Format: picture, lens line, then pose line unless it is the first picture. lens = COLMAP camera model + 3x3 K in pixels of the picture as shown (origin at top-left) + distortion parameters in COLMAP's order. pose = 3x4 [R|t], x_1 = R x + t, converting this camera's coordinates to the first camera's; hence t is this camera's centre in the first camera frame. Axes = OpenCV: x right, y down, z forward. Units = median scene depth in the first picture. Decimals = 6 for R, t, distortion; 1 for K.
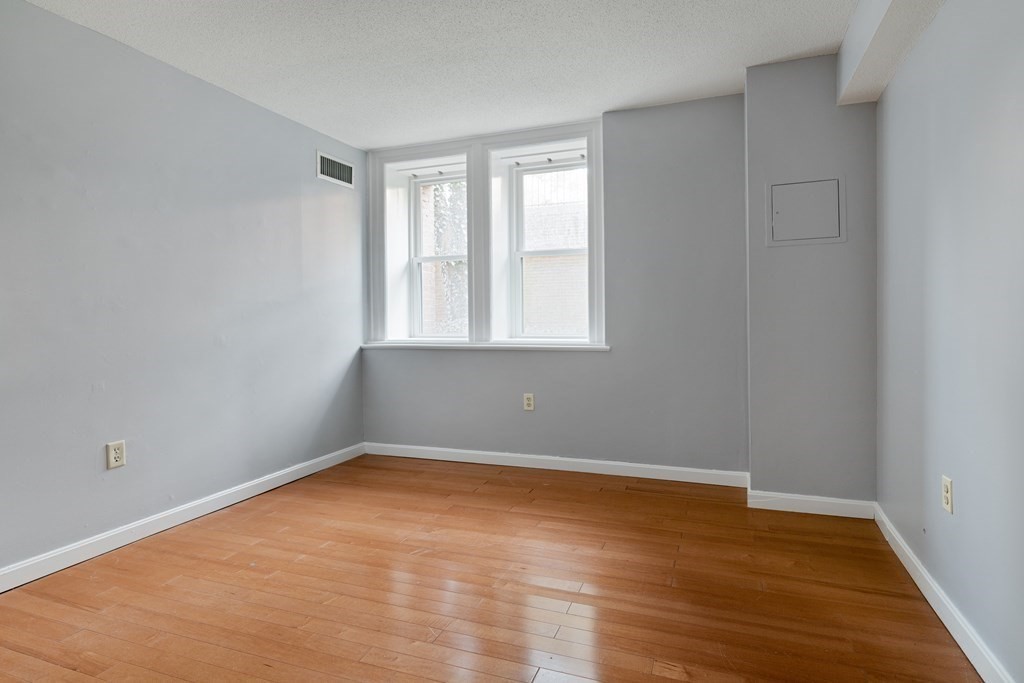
lens RADIAL K [[501.3, 0, 513.7], [0, 501.3, 324.0], [0, 0, 1]] dist [-0.000027, 0.000811]
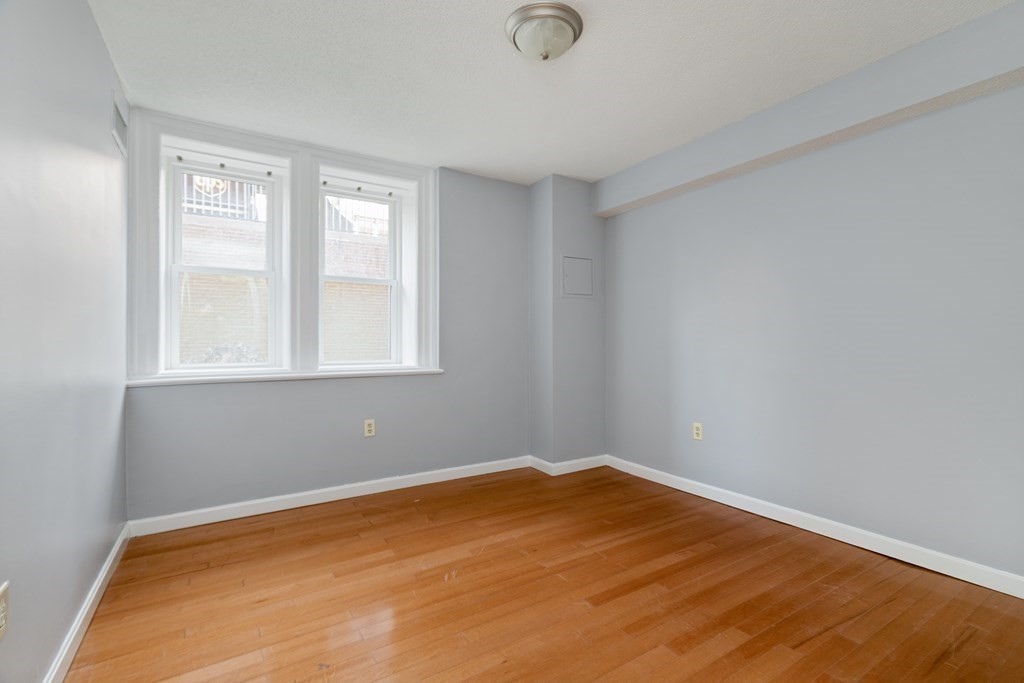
lens RADIAL K [[470.1, 0, 512.0], [0, 470.1, 341.5], [0, 0, 1]] dist [0.010565, 0.000032]
pose [[0.625126, 0.009848, 0.780462, -0.526909], [0.007529, 0.999798, -0.018646, 0.002207], [-0.780487, 0.017532, 0.624926, 0.187466]]
